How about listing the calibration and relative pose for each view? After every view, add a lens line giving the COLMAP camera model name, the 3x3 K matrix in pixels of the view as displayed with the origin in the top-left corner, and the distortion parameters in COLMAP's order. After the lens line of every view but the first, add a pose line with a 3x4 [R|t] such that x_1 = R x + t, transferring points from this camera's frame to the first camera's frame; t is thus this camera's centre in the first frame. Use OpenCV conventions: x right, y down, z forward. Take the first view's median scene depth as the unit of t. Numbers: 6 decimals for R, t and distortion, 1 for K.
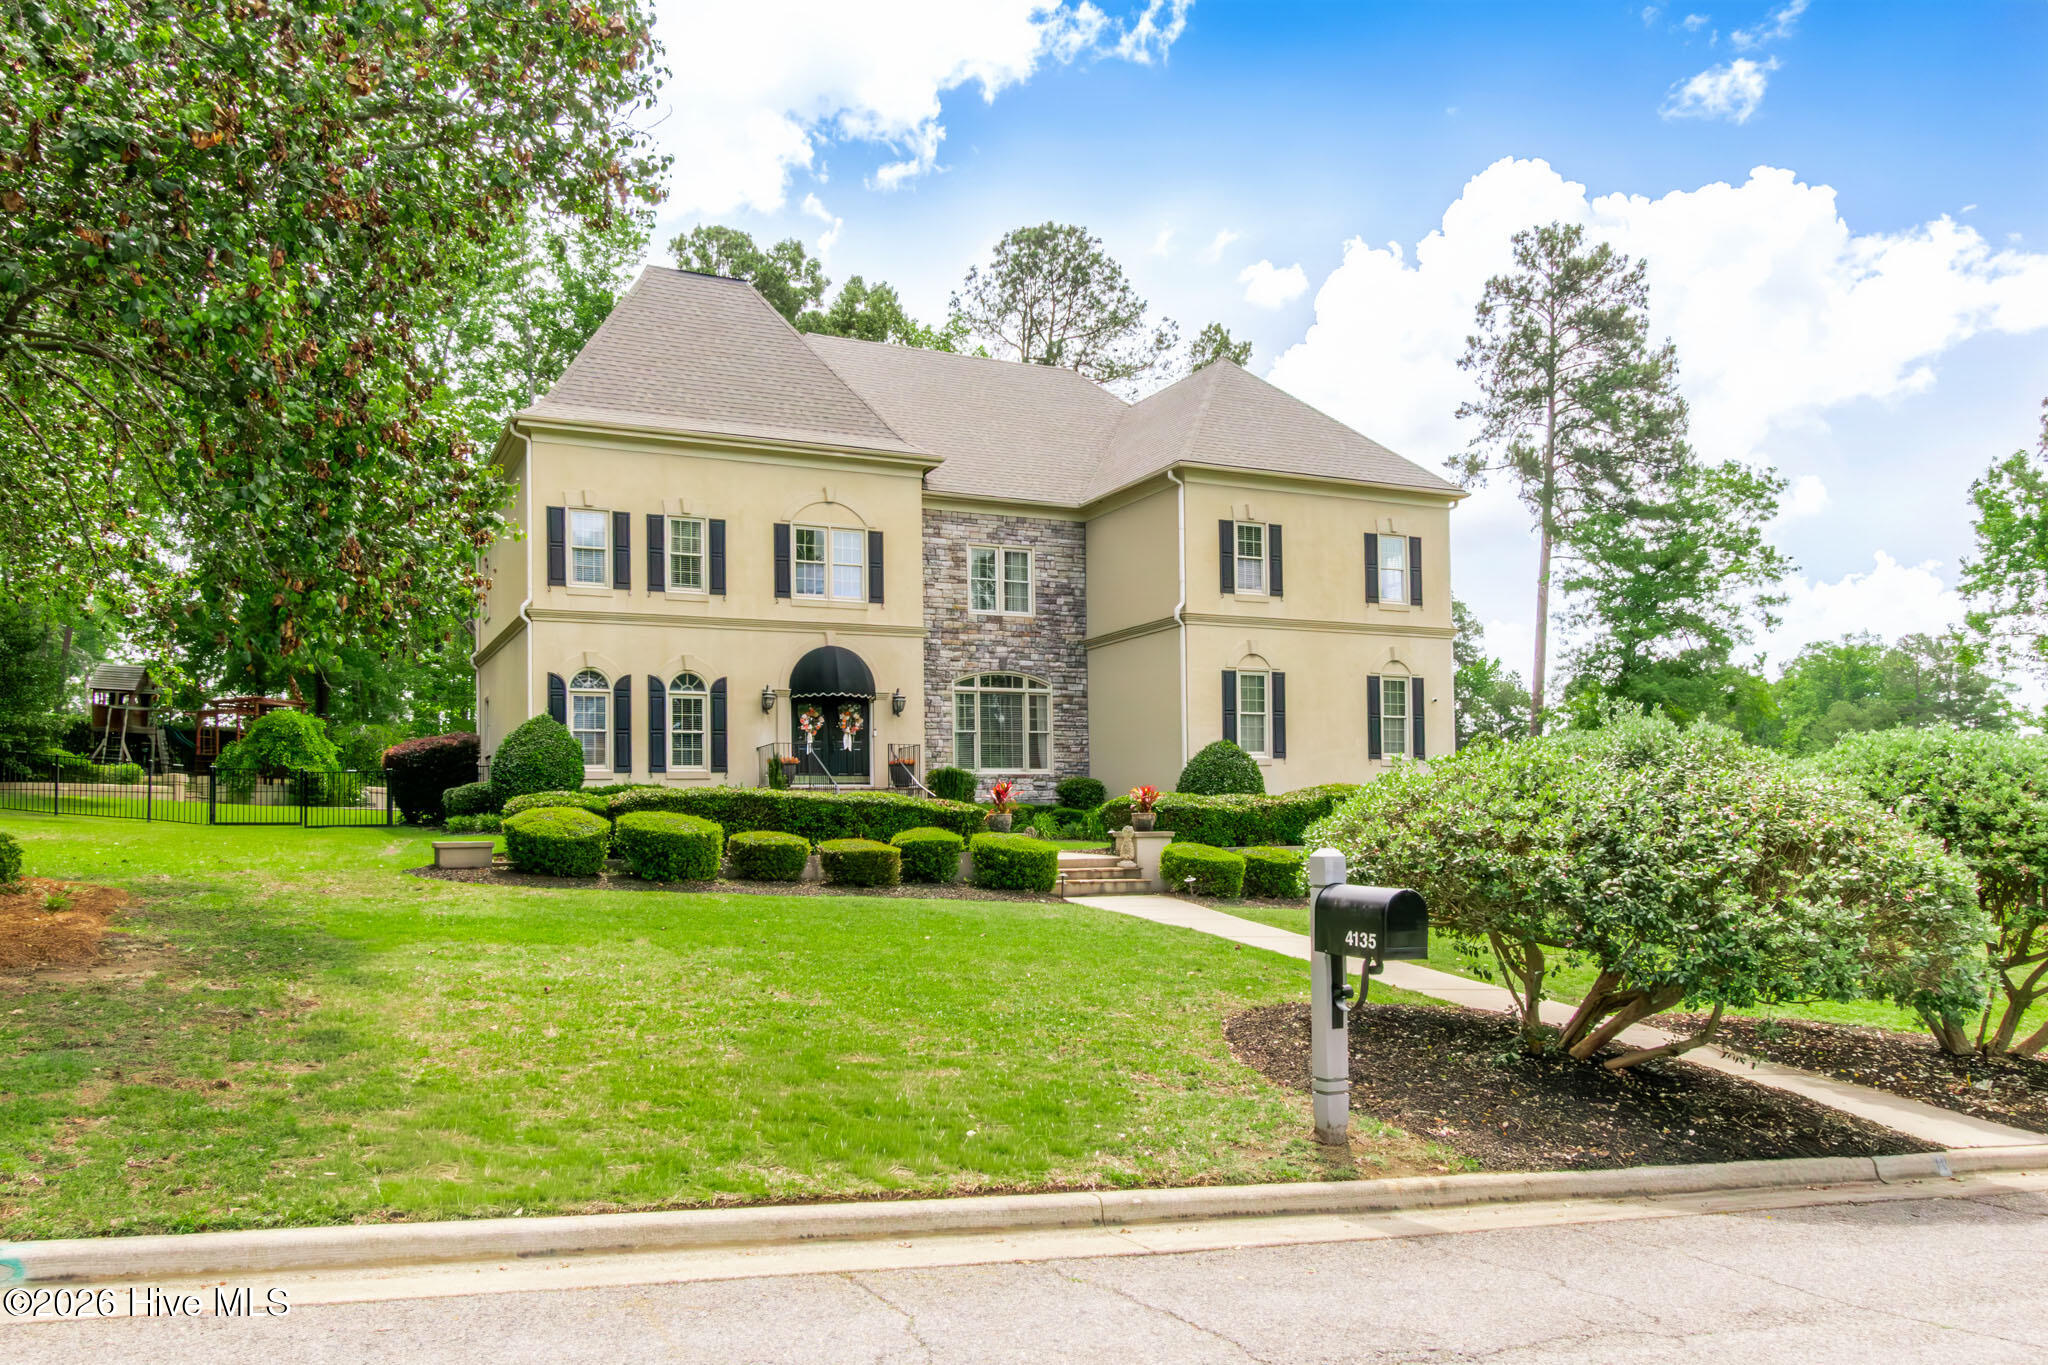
lens RADIAL K [[1480.9, 0, 1022.4], [0, 1480.9, 684.2], [0, 0, 1]] dist [-0.008628, -0.000398]
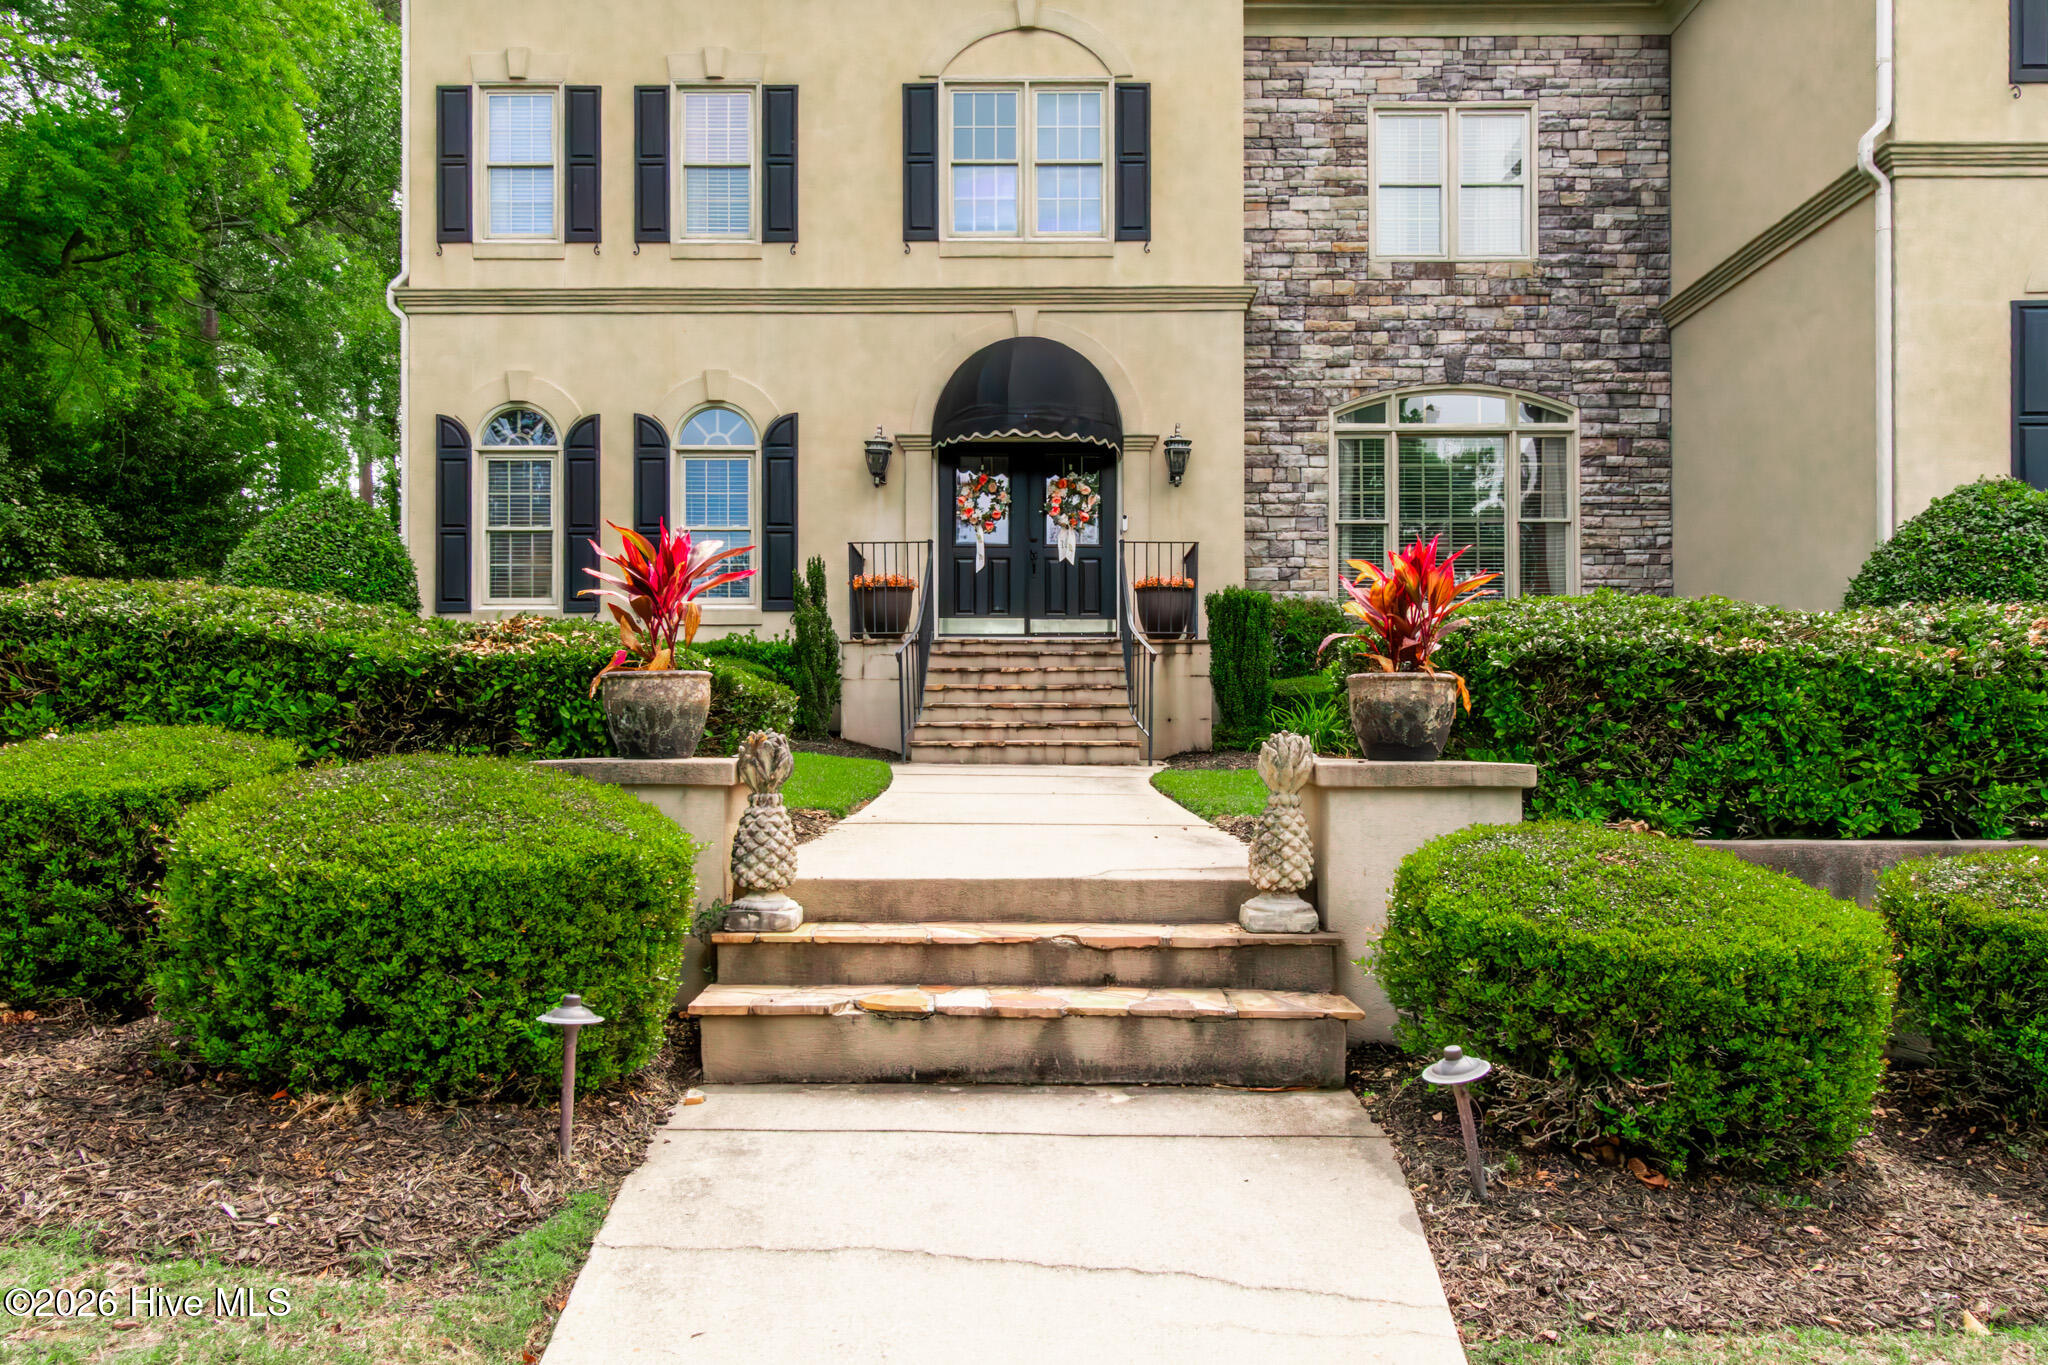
lens RADIAL K [[1612.7, 0, 1024.9], [0, 1612.7, 687.8], [0, 0, 1]] dist [0.004126, 0.001433]
pose [[0.892930, 0.001130, -0.450195, 0.097346], [0.030984, 0.997471, 0.063959, 0.050908], [0.449129, -0.071060, 0.890637, 0.538731]]
